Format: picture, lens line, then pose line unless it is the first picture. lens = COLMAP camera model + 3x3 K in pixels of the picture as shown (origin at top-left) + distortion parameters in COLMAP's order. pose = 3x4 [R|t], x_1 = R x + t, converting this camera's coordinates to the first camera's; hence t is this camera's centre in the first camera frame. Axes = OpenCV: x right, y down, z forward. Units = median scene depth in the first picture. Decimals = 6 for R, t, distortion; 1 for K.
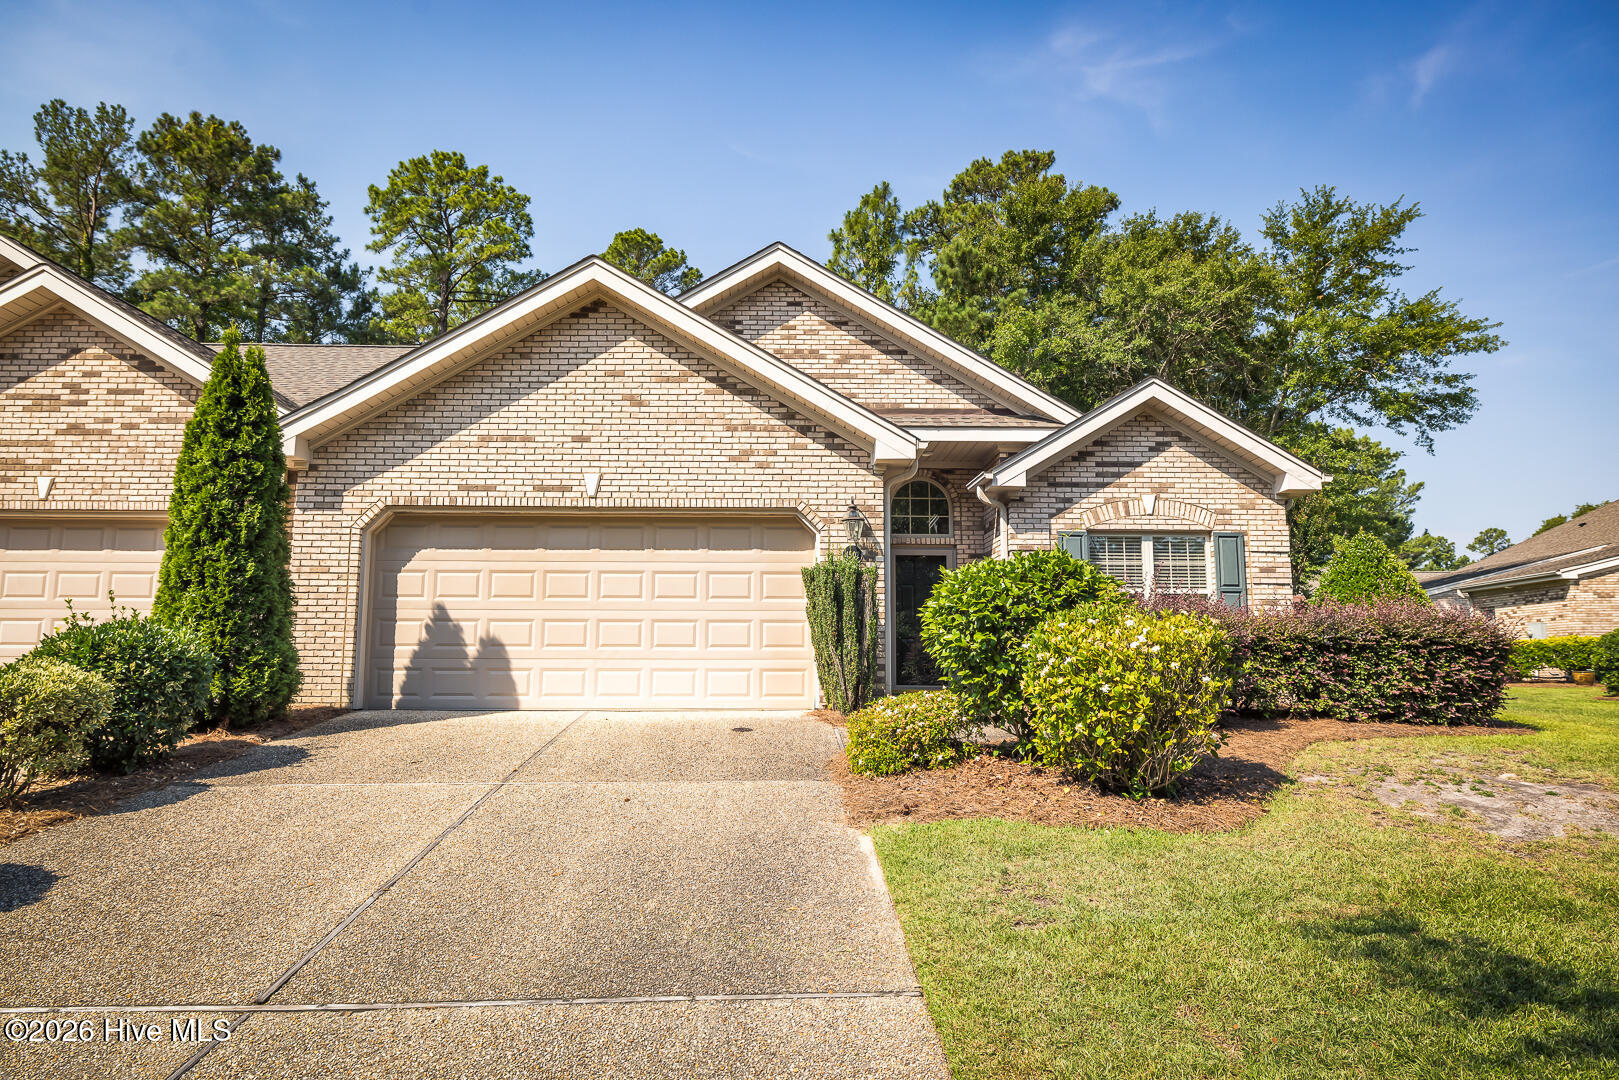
lens RADIAL K [[1043.4, 0, 787.9], [0, 1043.4, 524.8], [0, 0, 1]] dist [-0.002166, -0.000788]
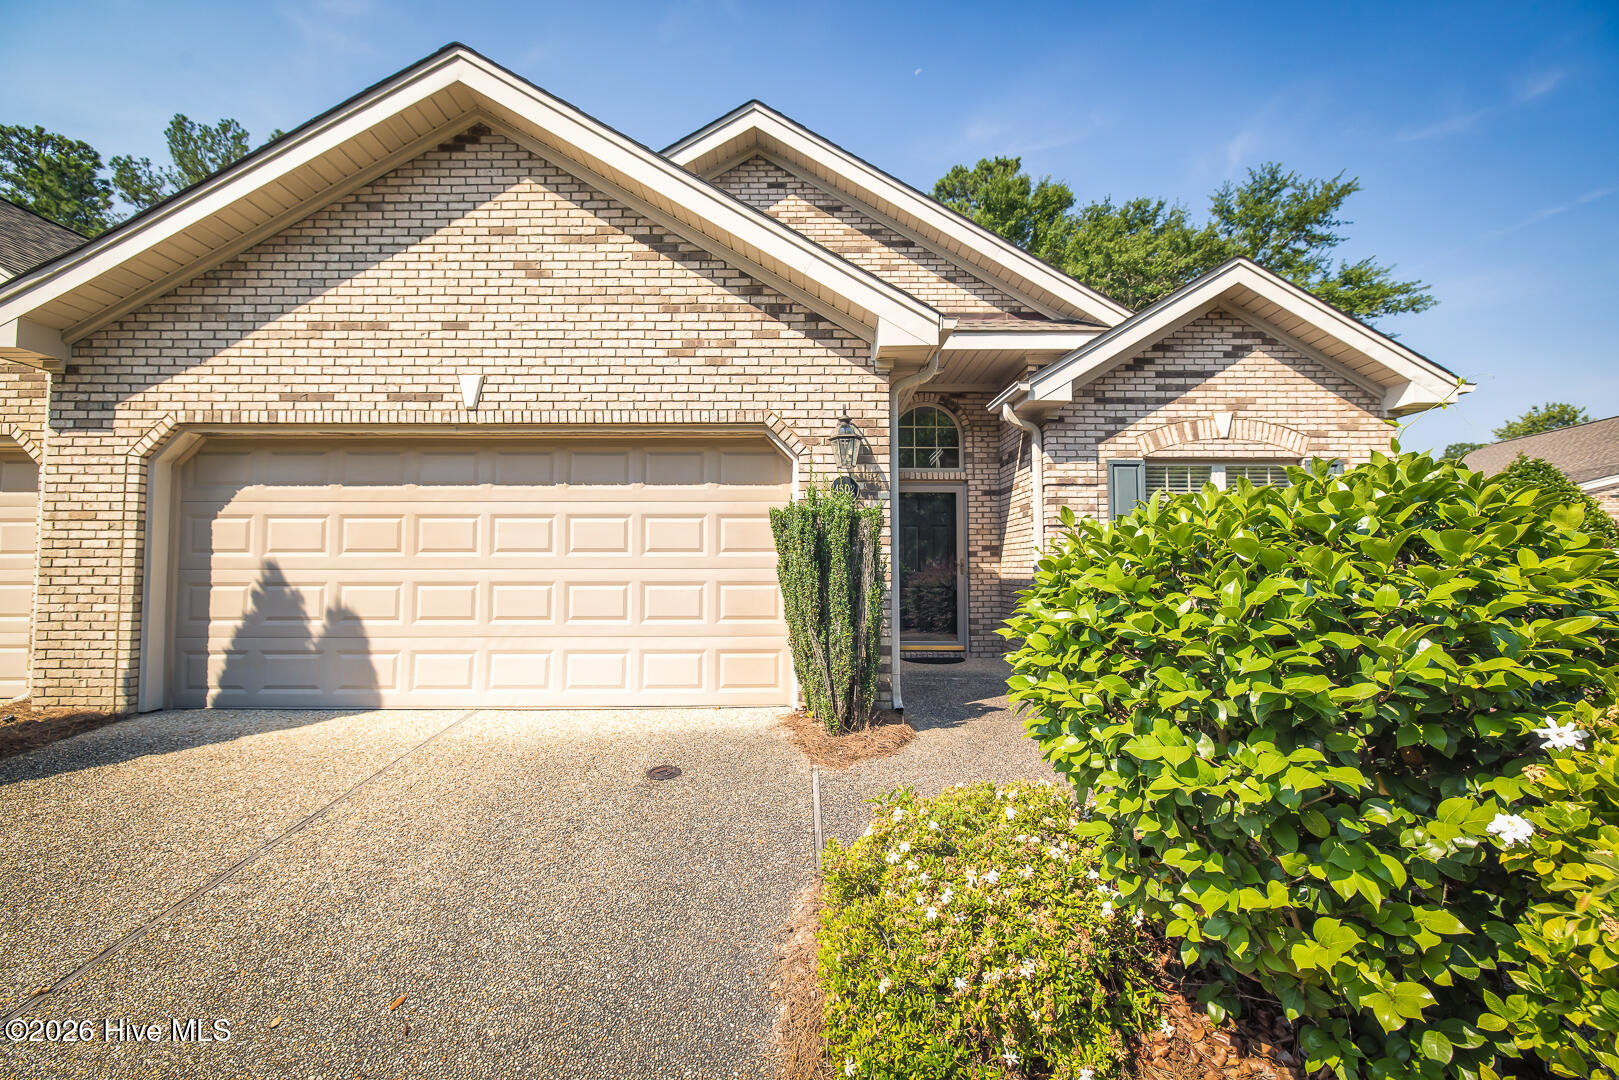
lens RADIAL K [[694.8, 0, 803.0], [0, 694.8, 537.3], [0, 0, 1]] dist [-0.000988, -0.000116]
pose [[0.999923, -0.005433, -0.011123, 0.038090], [0.006372, 0.996260, 0.086172, 0.019722], [0.010613, -0.086236, 0.996218, 0.521630]]
